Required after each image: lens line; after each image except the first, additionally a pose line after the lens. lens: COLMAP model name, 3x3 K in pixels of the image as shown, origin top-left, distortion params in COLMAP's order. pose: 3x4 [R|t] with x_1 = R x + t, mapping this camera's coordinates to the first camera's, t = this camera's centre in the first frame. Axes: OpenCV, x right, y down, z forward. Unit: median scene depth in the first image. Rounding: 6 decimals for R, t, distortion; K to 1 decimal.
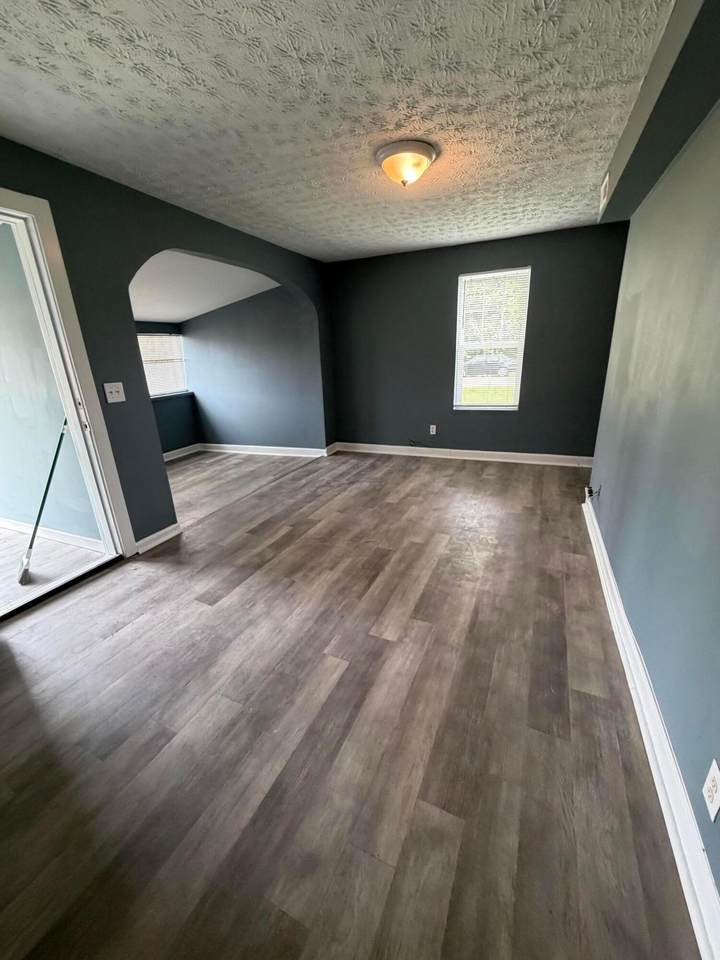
lens RADIAL K [[385.1, 0, 359.4], [0, 385.1, 479.8], [0, 0, 1]] dist [-0.000373, -0.000098]
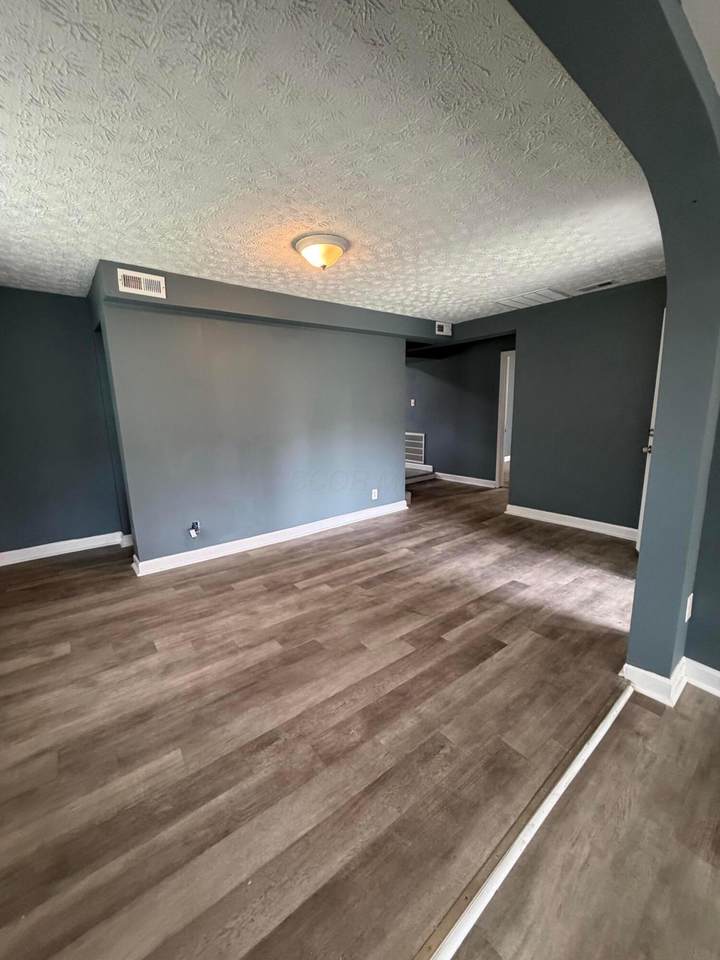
lens RADIAL K [[385.1, 0, 360.8], [0, 385.1, 479.4], [0, 0, 1]] dist [-0.000373, -0.000098]
pose [[-0.889111, -0.033779, 0.456444, -0.425507], [0.194978, 0.874301, 0.444502, -0.578396], [-0.414083, 0.484208, -0.770764, 1.745883]]
